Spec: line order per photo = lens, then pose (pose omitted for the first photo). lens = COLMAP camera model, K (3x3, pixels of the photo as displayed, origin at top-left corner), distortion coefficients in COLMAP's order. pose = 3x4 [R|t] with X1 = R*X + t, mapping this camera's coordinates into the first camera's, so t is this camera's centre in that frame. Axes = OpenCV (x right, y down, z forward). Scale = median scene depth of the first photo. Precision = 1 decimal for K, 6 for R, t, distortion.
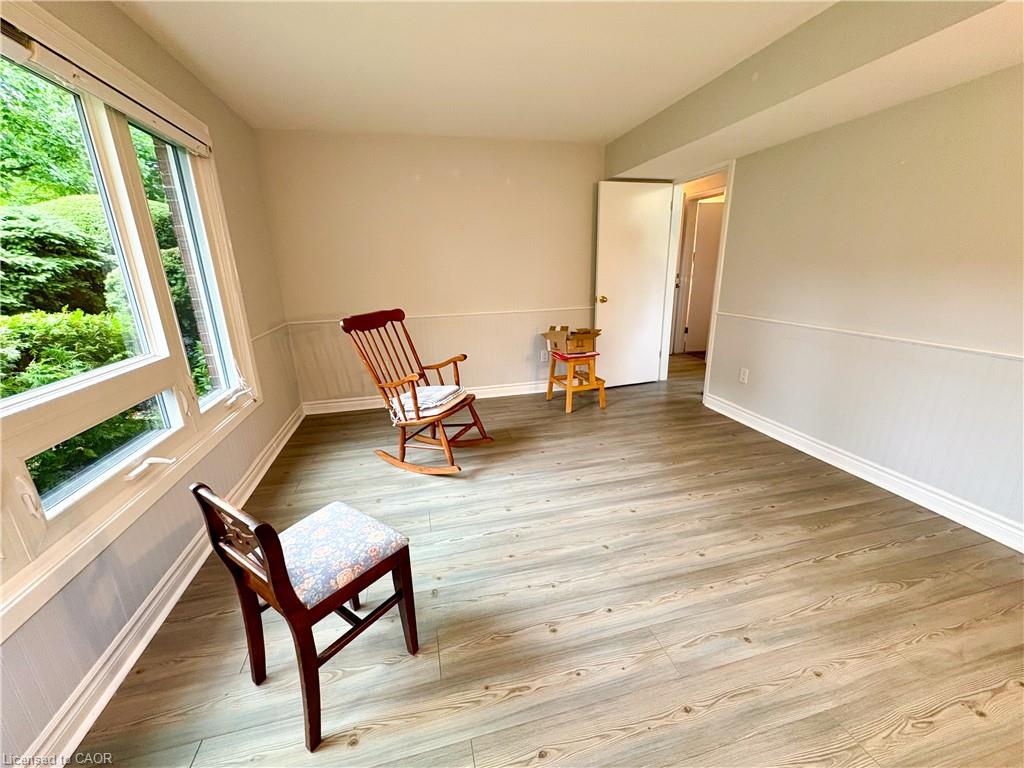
lens RADIAL K [[409.9, 0, 512.0], [0, 409.9, 384.0], [0, 0, 1]] dist [0.000128, -0.000016]
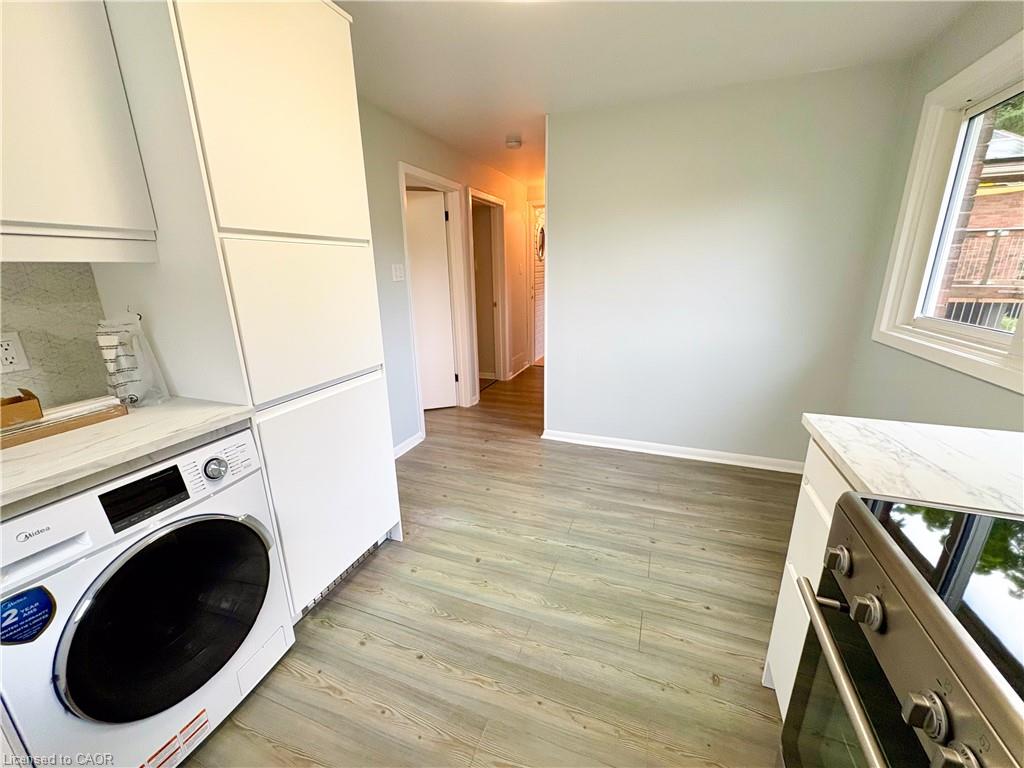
lens RADIAL K [[409.9, 0, 512.0], [0, 409.9, 384.0], [0, 0, 1]] dist [0.000128, -0.000016]
pose [[0.824664, 0.161439, -0.542095, 0.767486], [-0.163132, 0.985562, 0.045342, -0.089549], [0.541588, 0.051041, 0.839093, 0.361397]]
